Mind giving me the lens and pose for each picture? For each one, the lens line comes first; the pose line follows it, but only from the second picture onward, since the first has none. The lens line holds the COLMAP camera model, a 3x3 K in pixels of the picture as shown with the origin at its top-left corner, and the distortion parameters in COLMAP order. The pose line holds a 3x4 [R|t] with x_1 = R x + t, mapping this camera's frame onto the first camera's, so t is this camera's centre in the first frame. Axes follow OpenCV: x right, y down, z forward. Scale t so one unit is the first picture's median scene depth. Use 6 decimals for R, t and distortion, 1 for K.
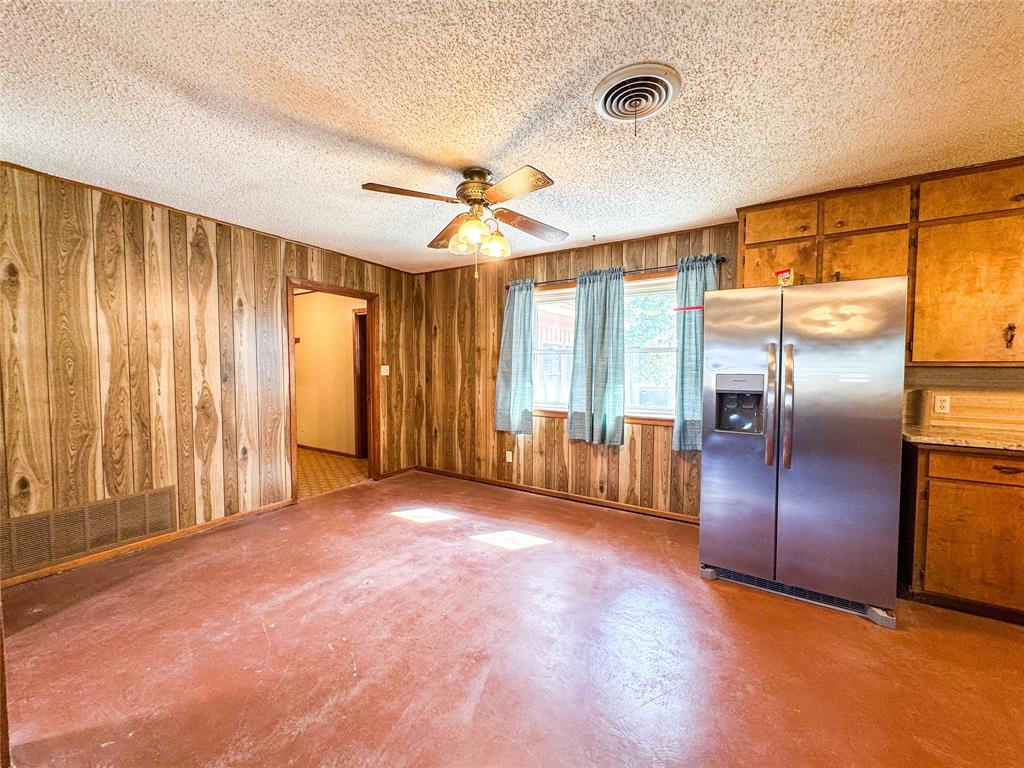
lens RADIAL K [[412.9, 0, 518.8], [0, 412.9, 383.1], [0, 0, 1]] dist [-0.003945, 0.000722]
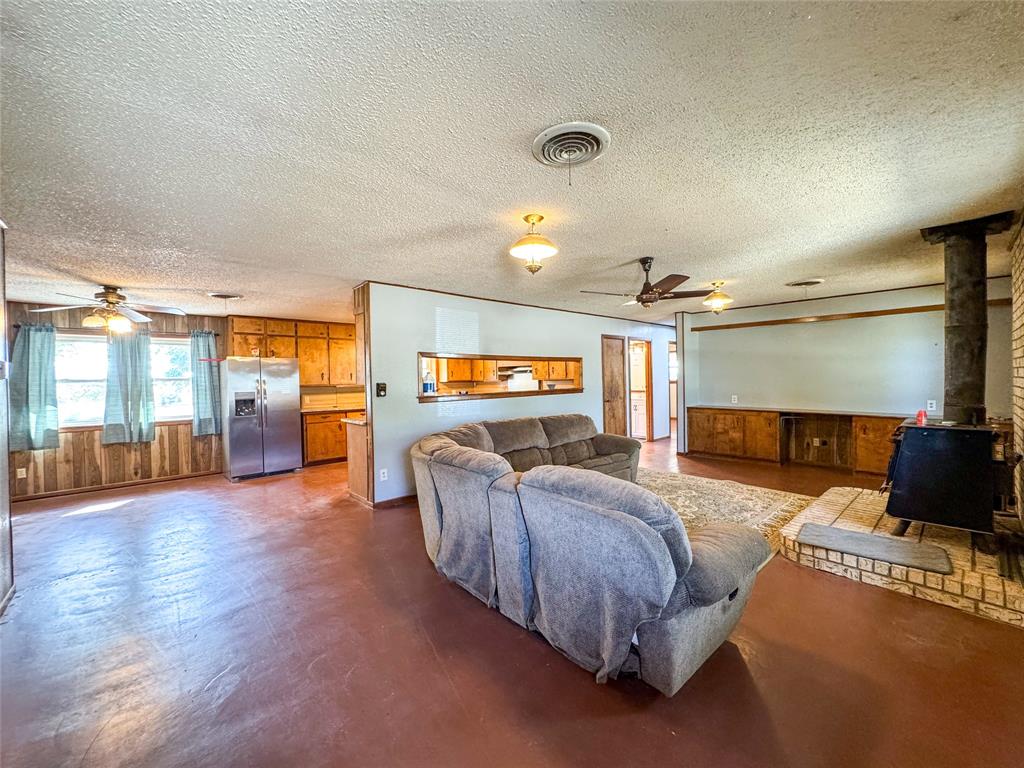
lens RADIAL K [[412.9, 0, 503.9], [0, 412.9, 383.0], [0, 0, 1]] dist [-0.003945, 0.000722]
pose [[0.275585, -0.019025, 0.961088, -0.929966], [0.058110, 0.998305, 0.003099, 0.003560], [-0.959519, 0.054994, 0.276224, -0.763627]]
